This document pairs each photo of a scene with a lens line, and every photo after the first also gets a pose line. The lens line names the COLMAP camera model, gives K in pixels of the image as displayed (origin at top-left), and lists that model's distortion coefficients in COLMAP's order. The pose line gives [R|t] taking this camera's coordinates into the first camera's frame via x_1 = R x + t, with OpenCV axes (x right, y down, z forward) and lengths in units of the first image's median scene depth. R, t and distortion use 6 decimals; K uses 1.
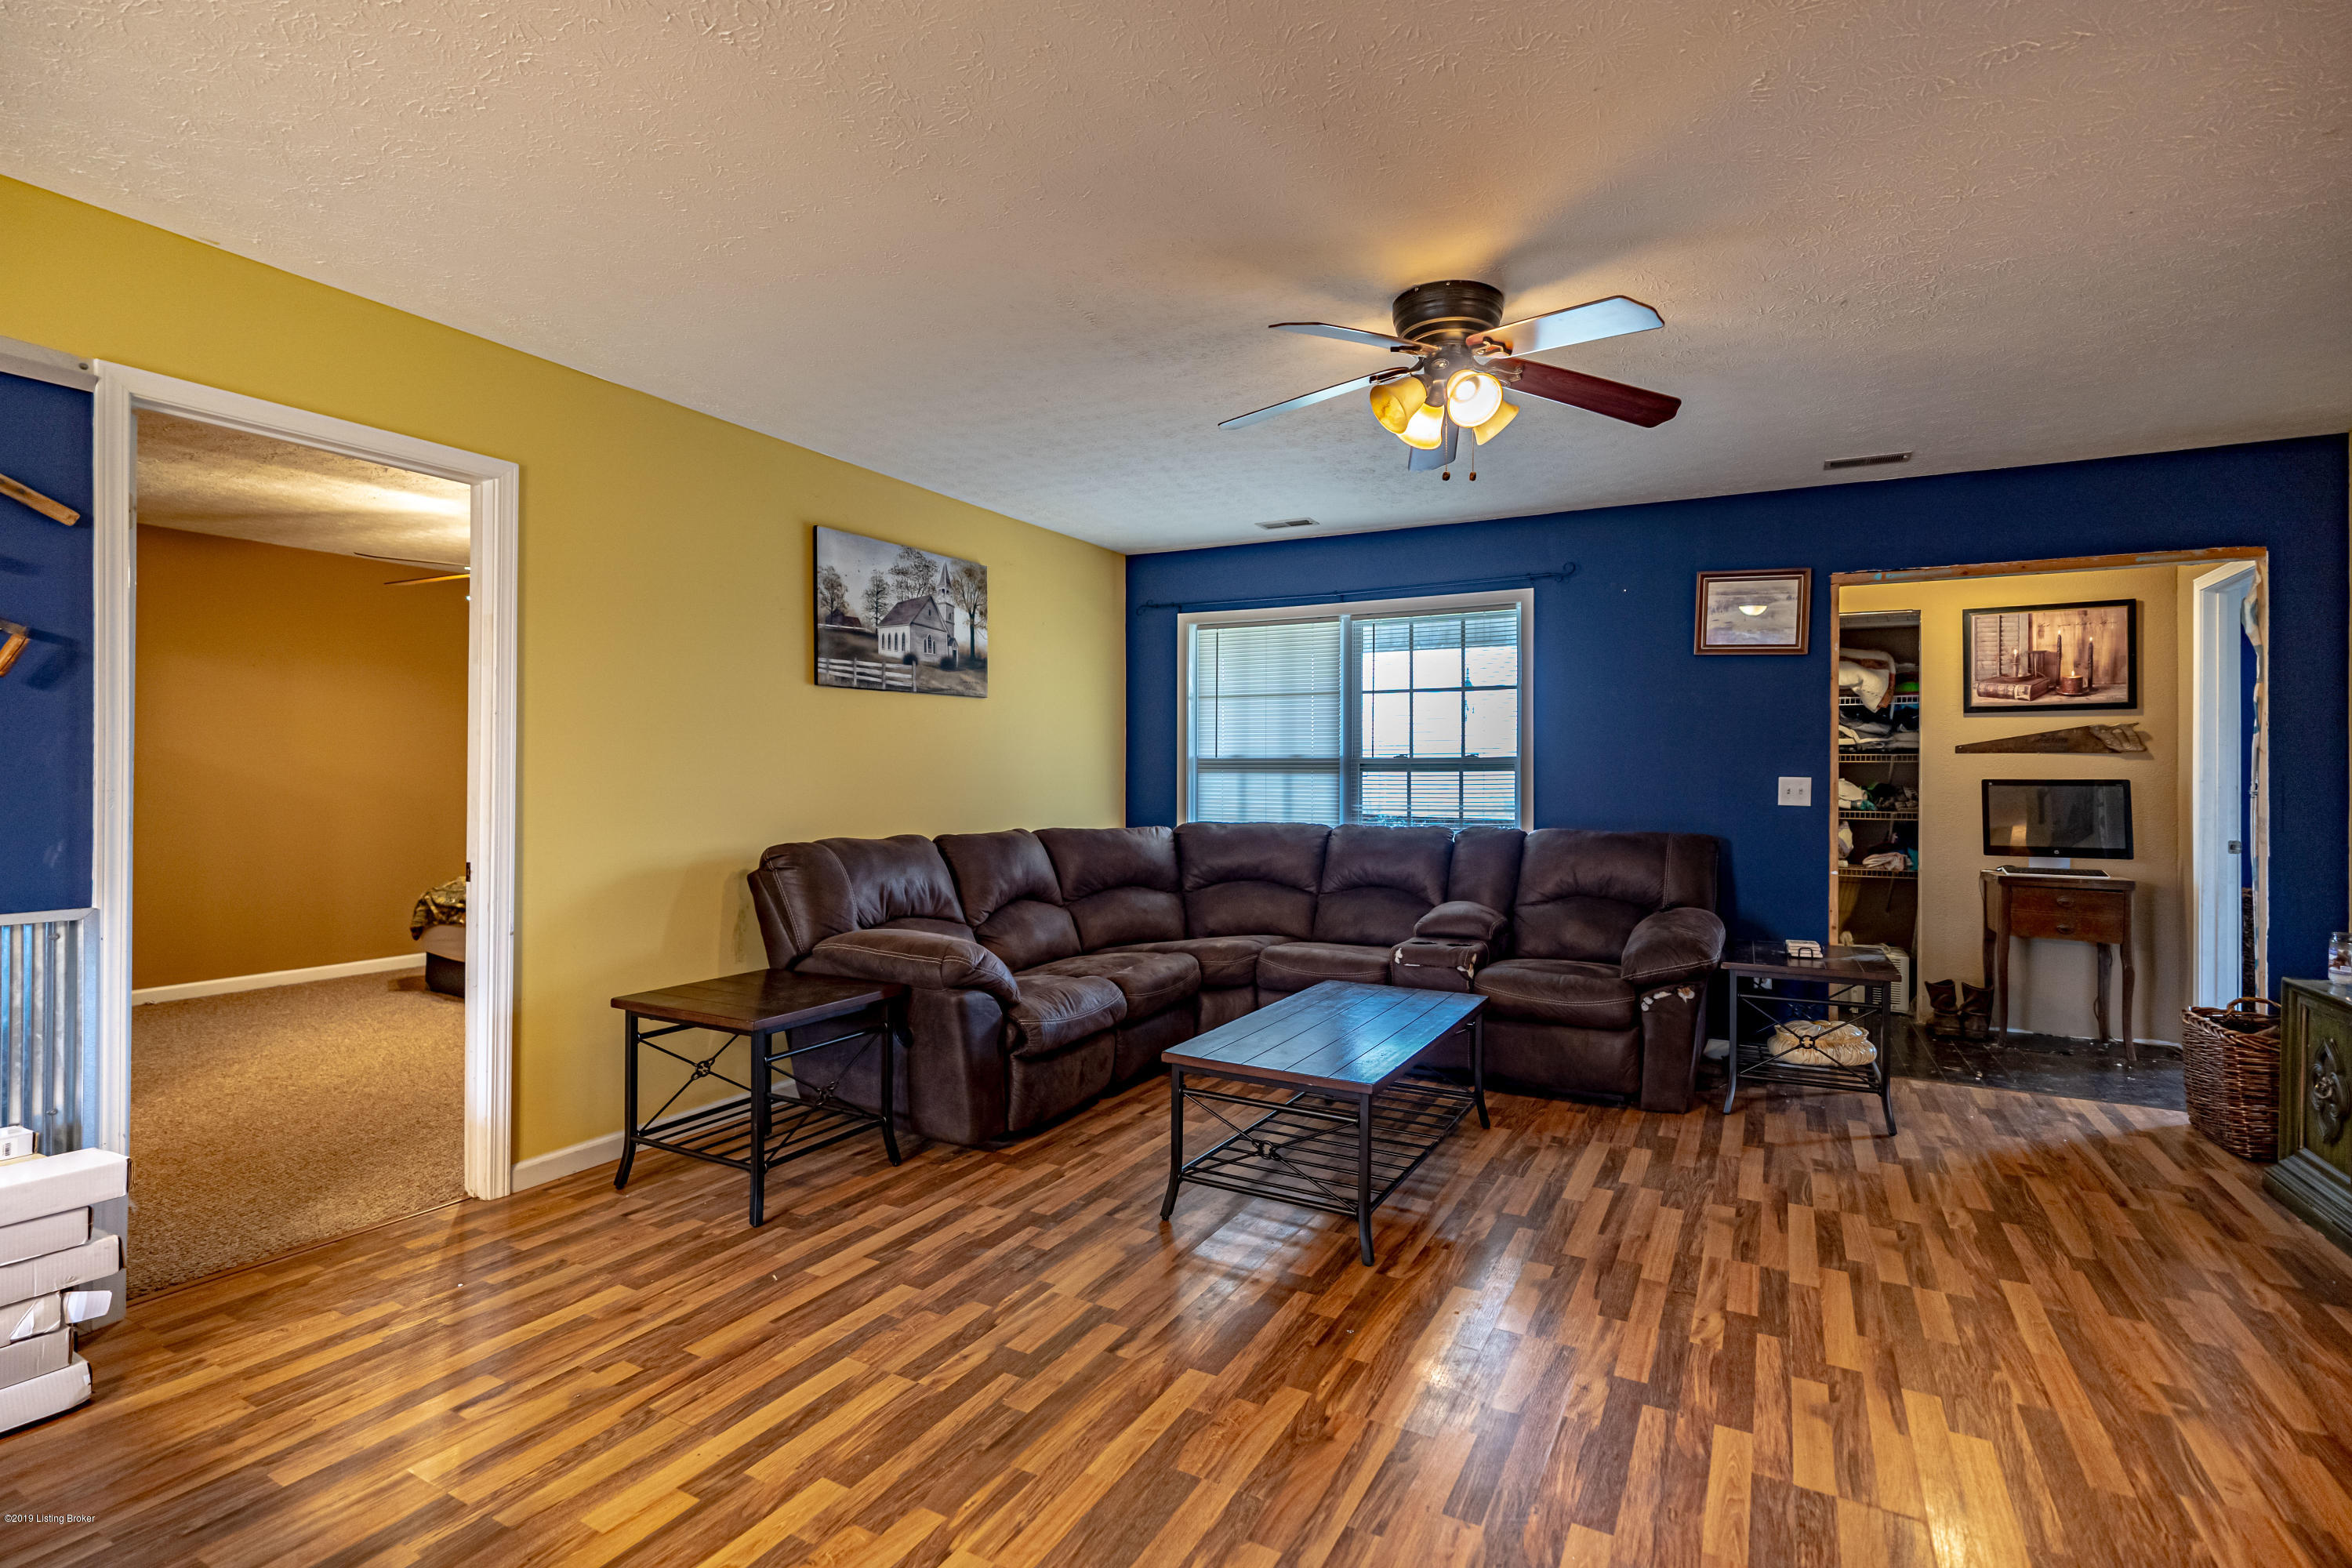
lens RADIAL K [[1093.7, 0, 1176.0], [0, 1093.7, 784.0], [0, 0, 1]] dist [-0.003998, 0.001493]
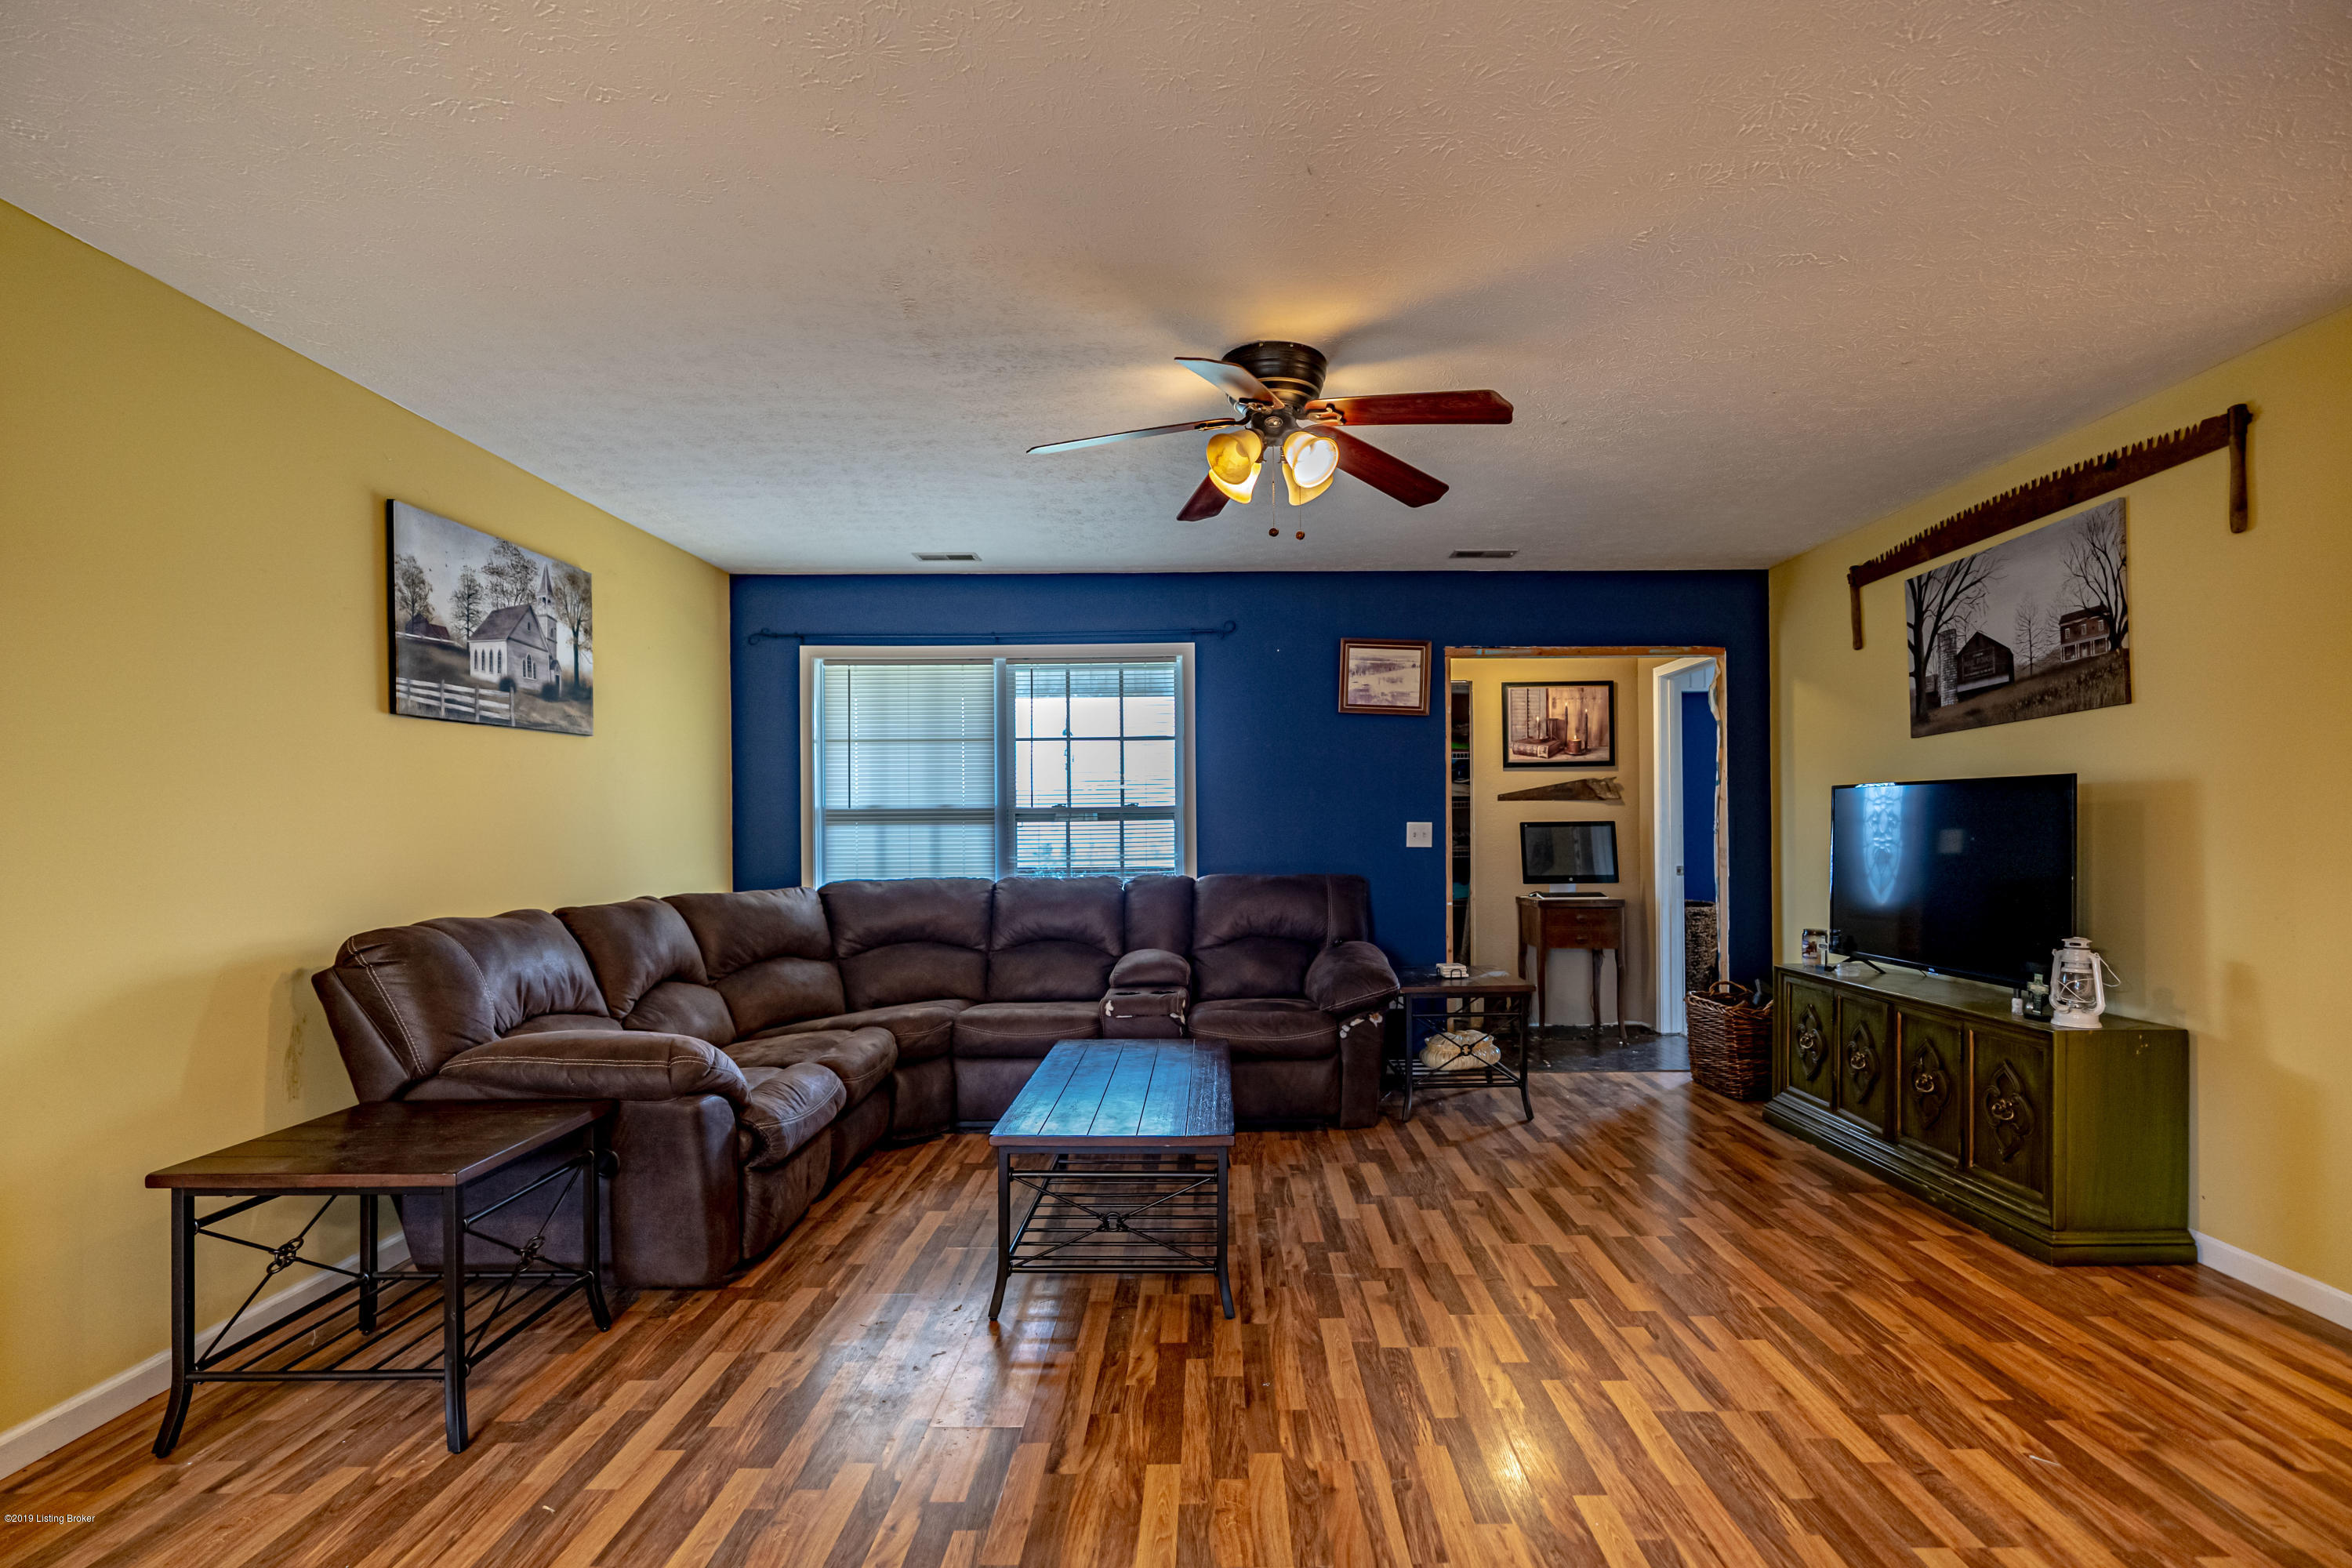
lens RADIAL K [[1107.7, 0, 1304.0], [0, 1107.7, 829.5], [0, 0, 1]] dist [-0.007493, 0.002307]
pose [[0.880793, -0.015409, 0.473251, -0.121950], [0.017073, 0.999854, 0.000779, -0.001815], [-0.473194, 0.007394, 0.880927, 0.041063]]
